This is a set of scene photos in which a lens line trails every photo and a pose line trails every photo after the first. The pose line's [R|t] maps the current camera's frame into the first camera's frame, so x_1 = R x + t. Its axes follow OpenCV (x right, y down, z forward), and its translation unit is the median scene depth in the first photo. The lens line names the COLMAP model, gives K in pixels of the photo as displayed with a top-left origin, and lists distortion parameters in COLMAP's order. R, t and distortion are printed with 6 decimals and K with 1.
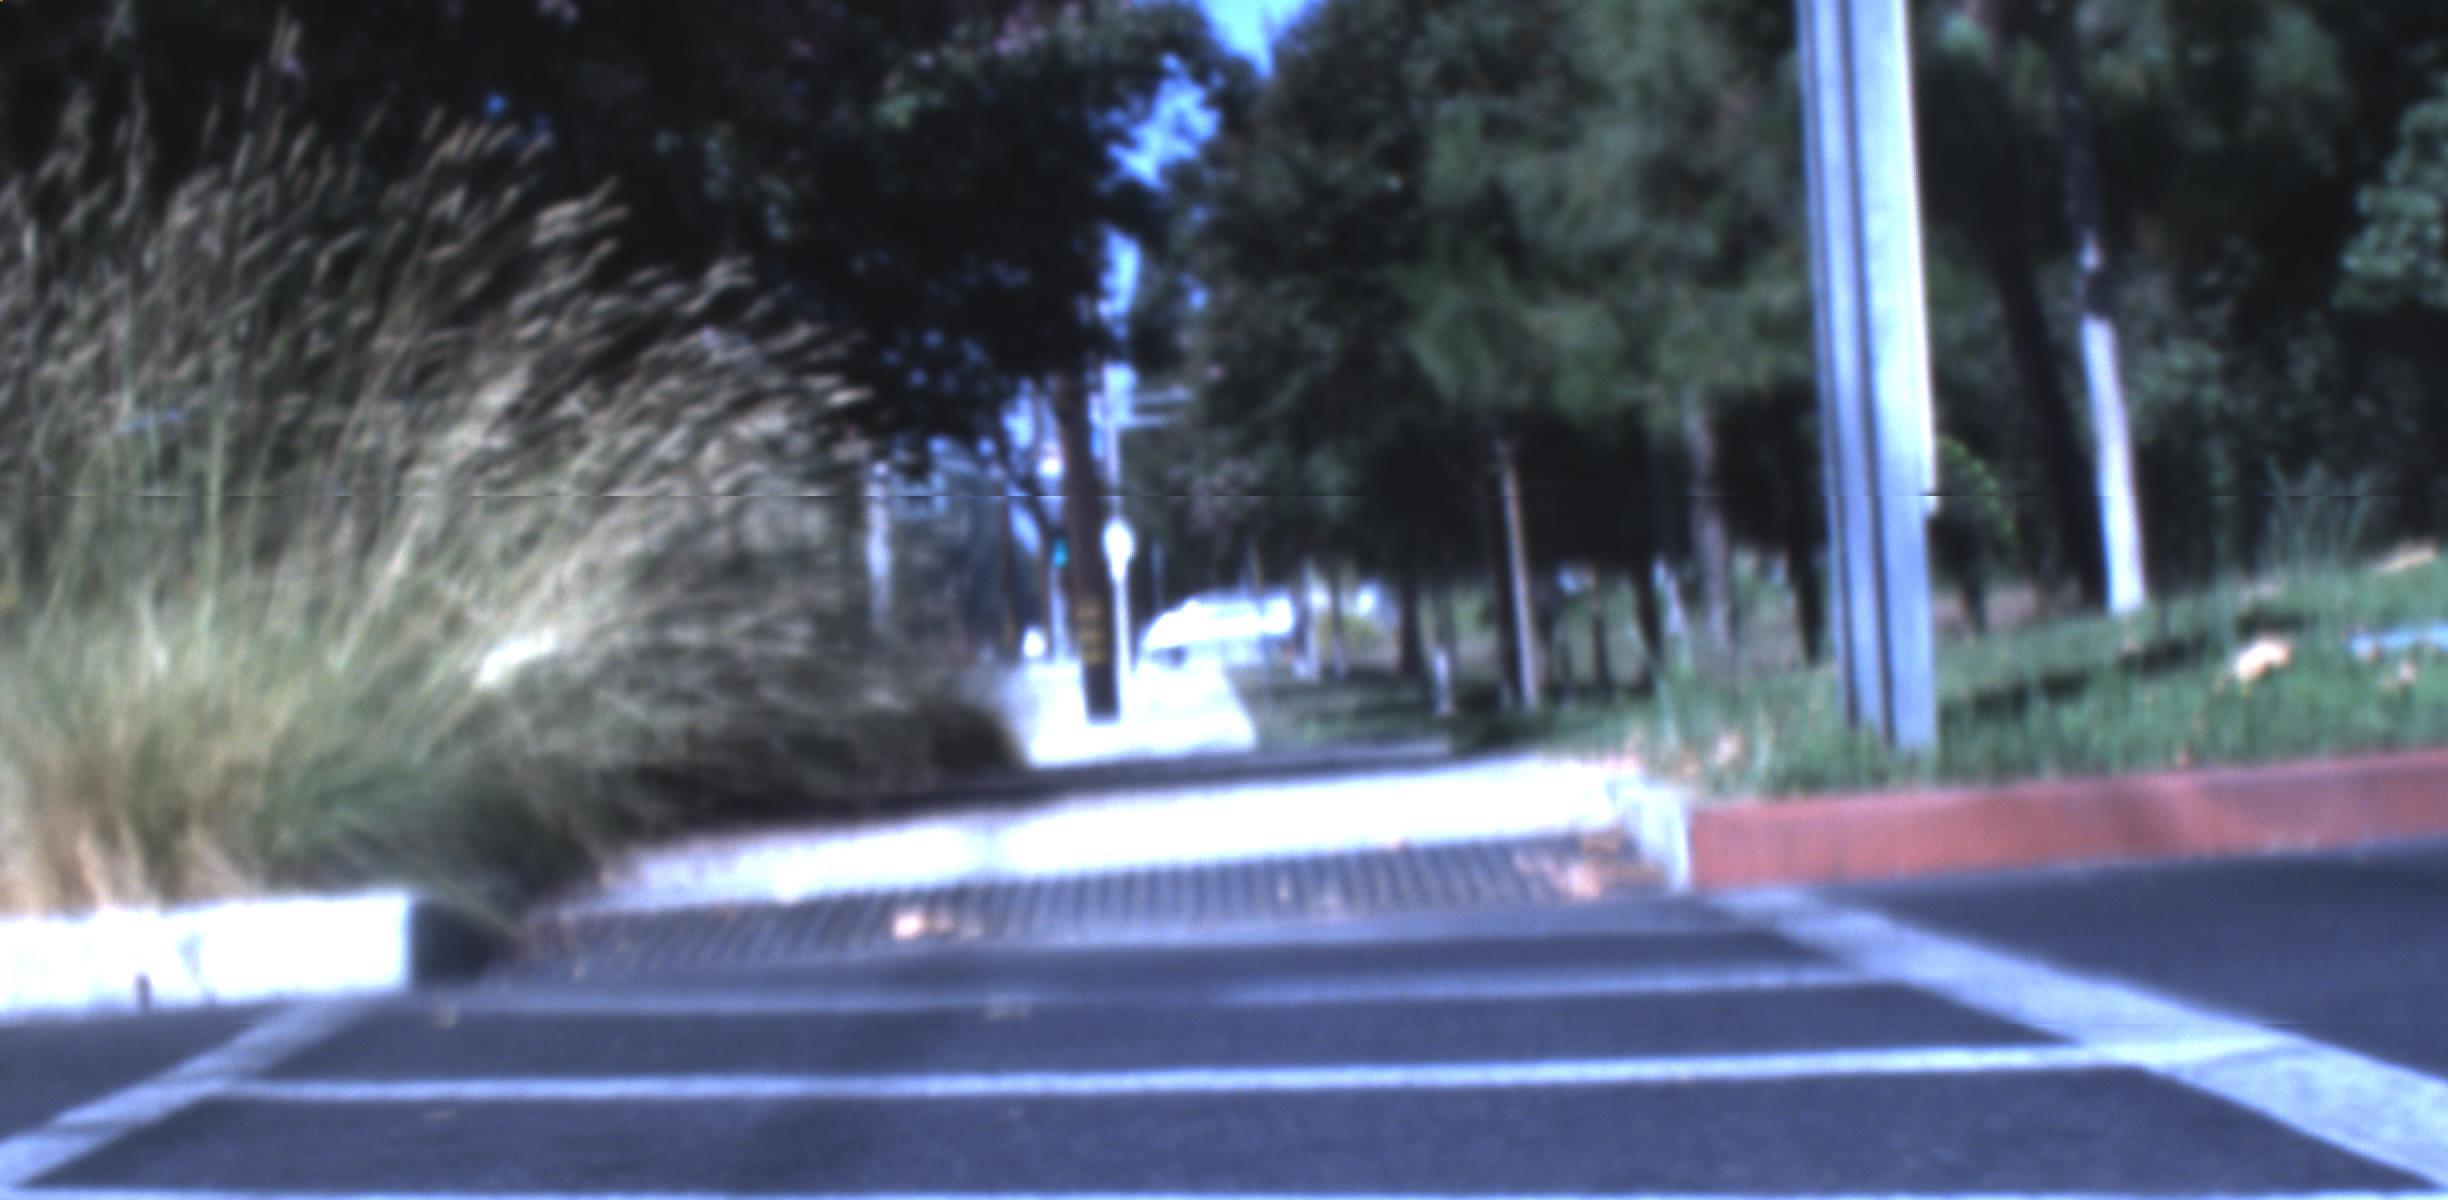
lens RADIAL K [[4278.1, 0, 1224.0], [0, 4278.1, 600.0], [0, 0, 1]] dist [-0.022532, 0.062162]
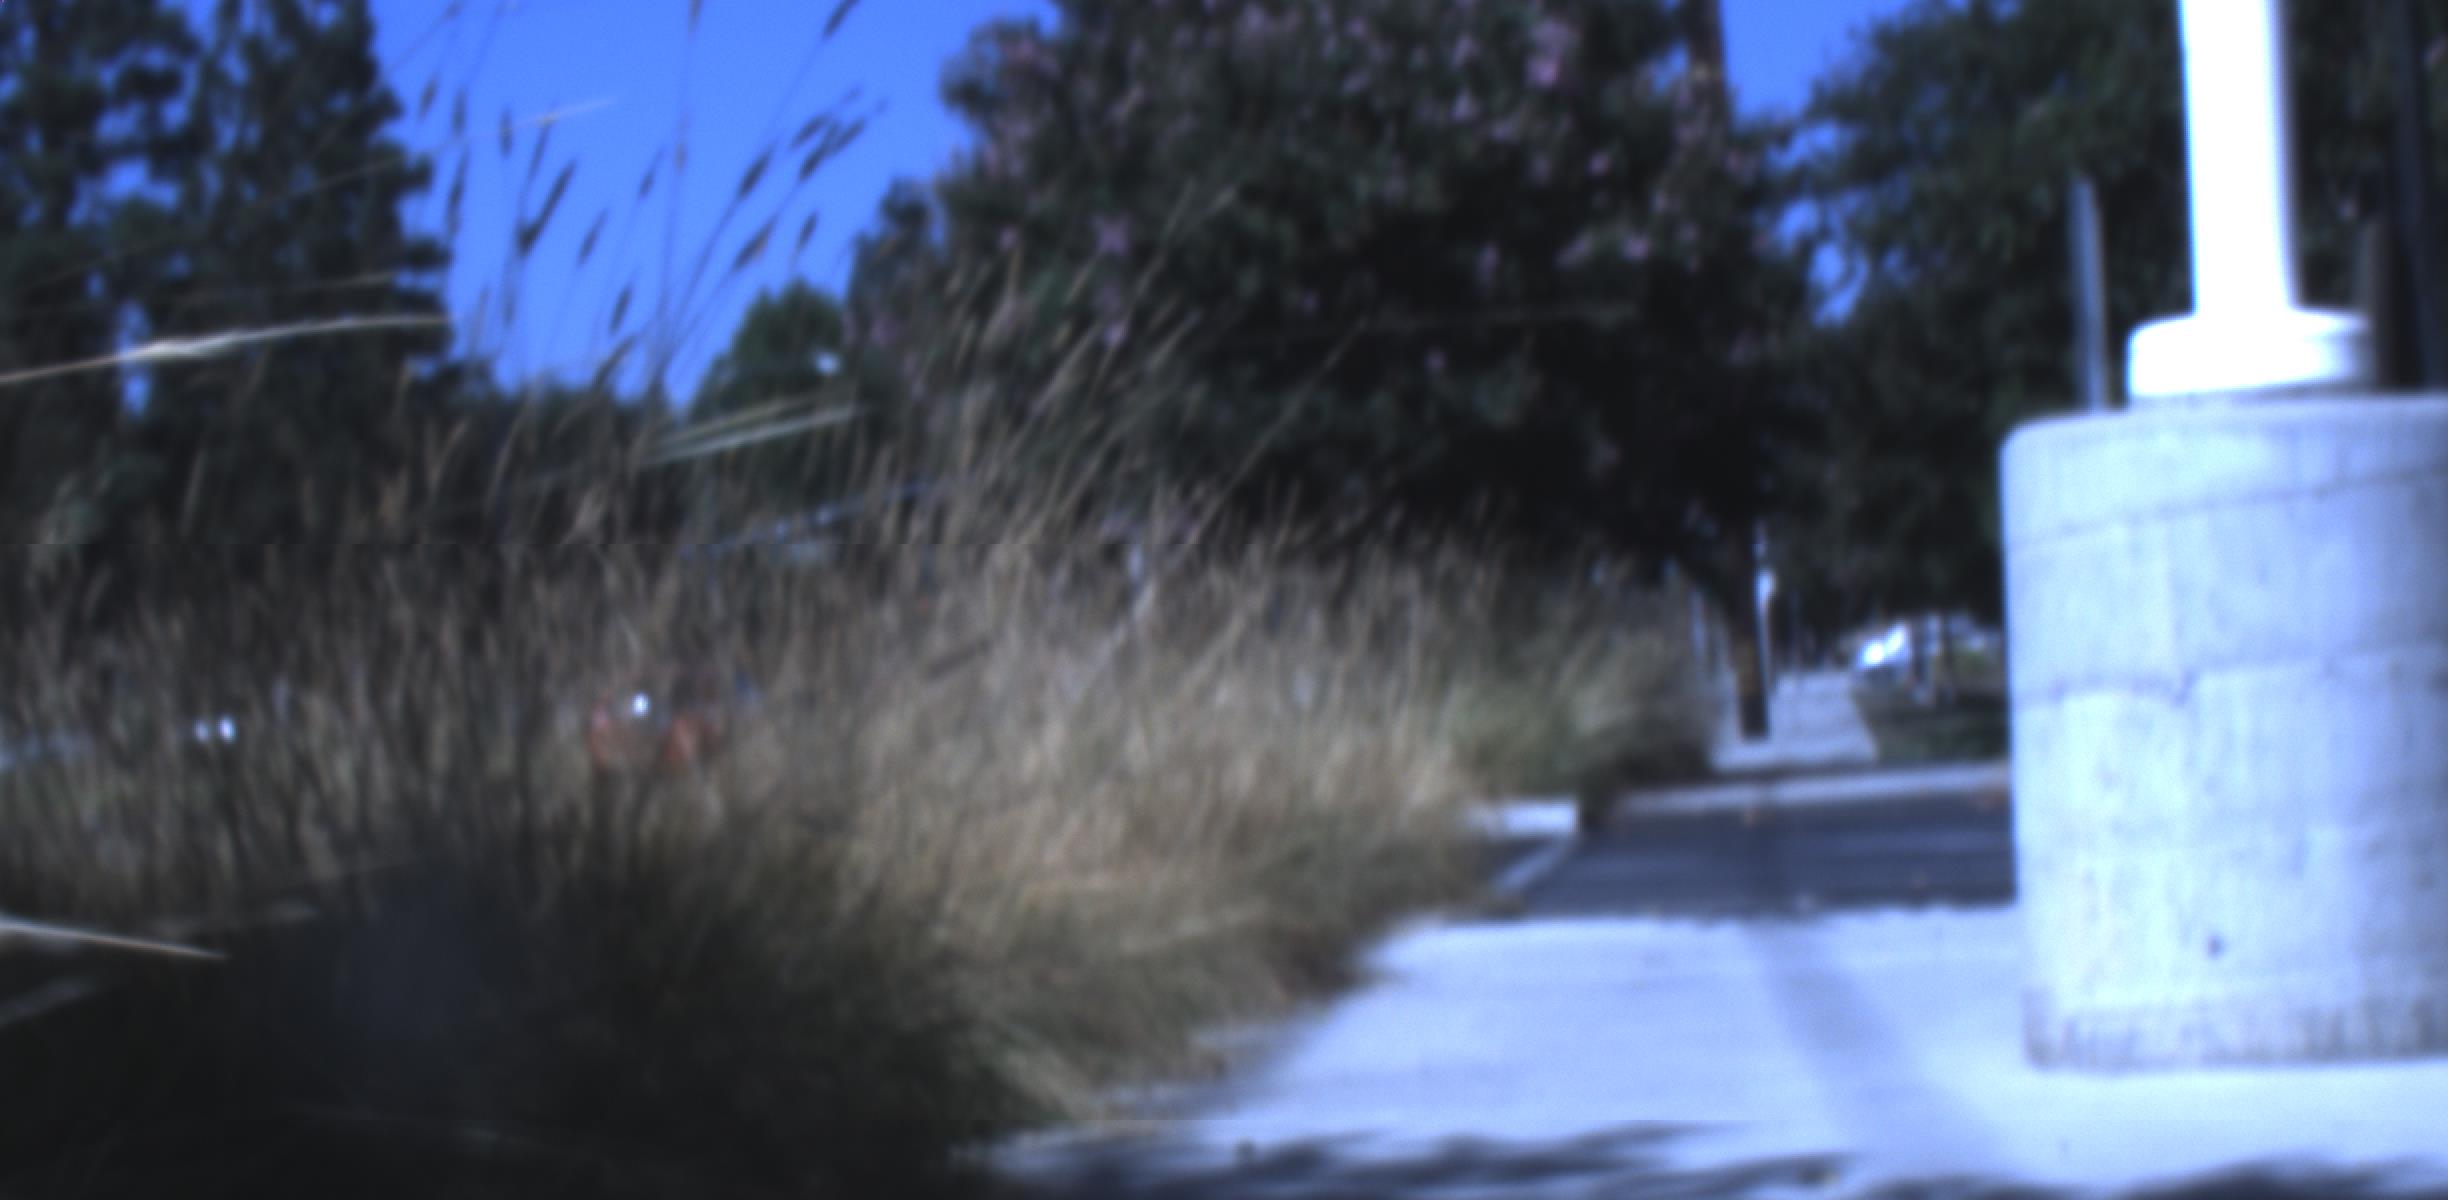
lens RADIAL K [[4409.6, 0, 1224.0], [0, 4409.6, 600.0], [0, 0, 1]] dist [0.050235, 0.135458]
pose [[0.989934, 0.004271, -0.141468, -0.000521], [-0.004513, 0.999989, -0.001392, -0.057840], [0.141460, 0.002017, 0.989942, -1.814095]]
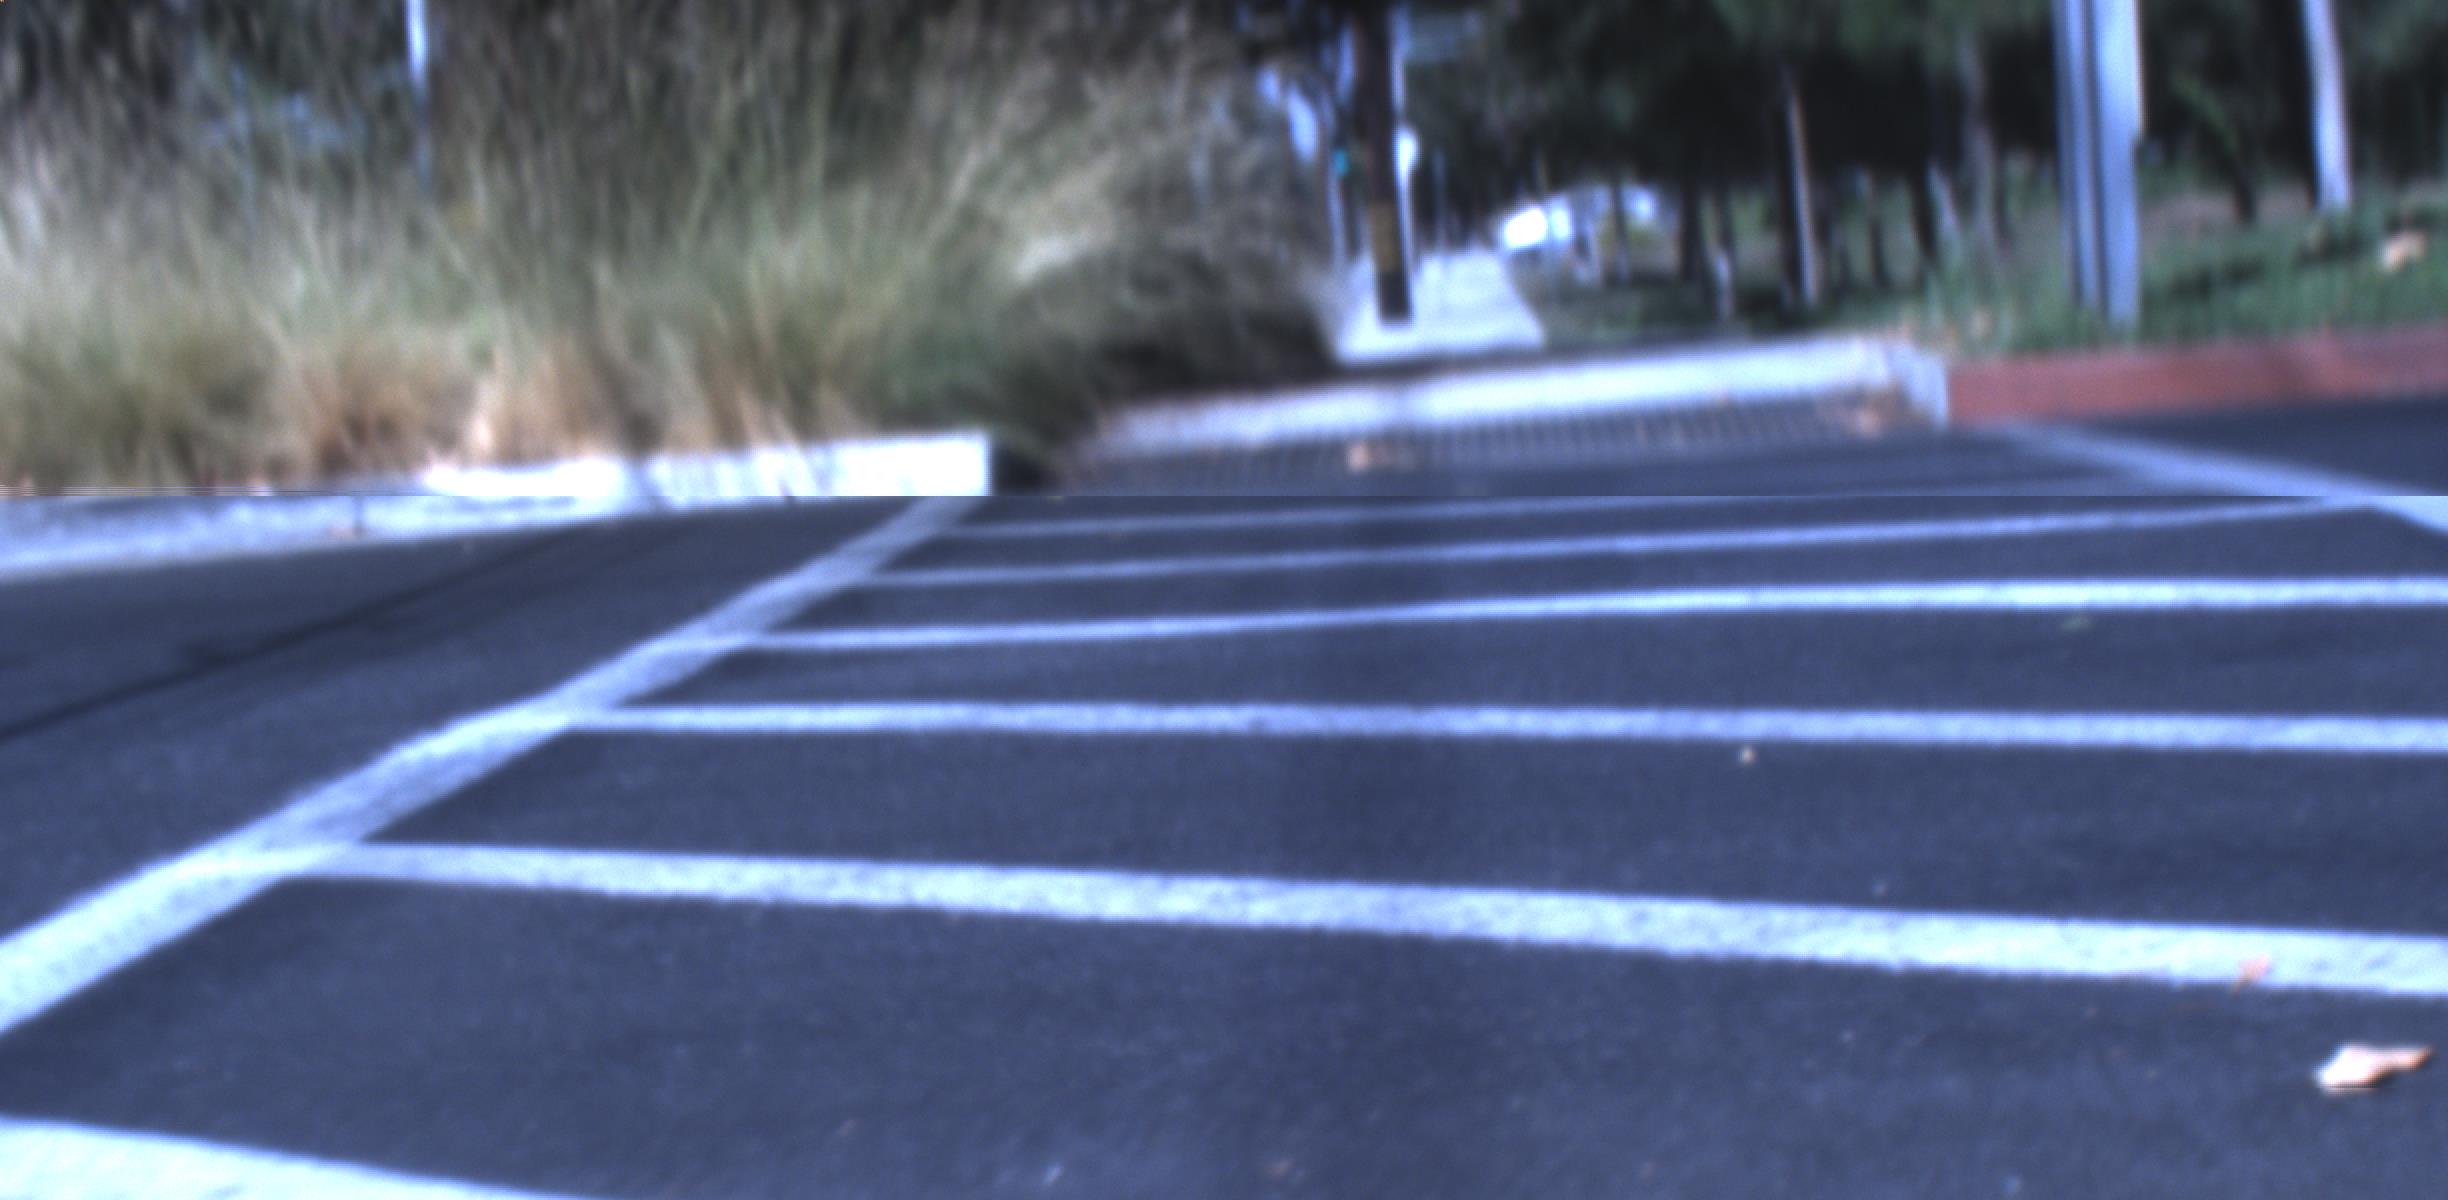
lens RADIAL K [[4278.1, 0, 1224.0], [0, 4278.1, 600.0], [0, 0, 1]] dist [-0.022532, 0.062162]
pose [[0.998003, -0.000587, -0.063160, -0.027512], [0.006373, 0.995789, 0.091458, -0.001167], [0.062840, -0.091678, 0.993804, -0.292395]]
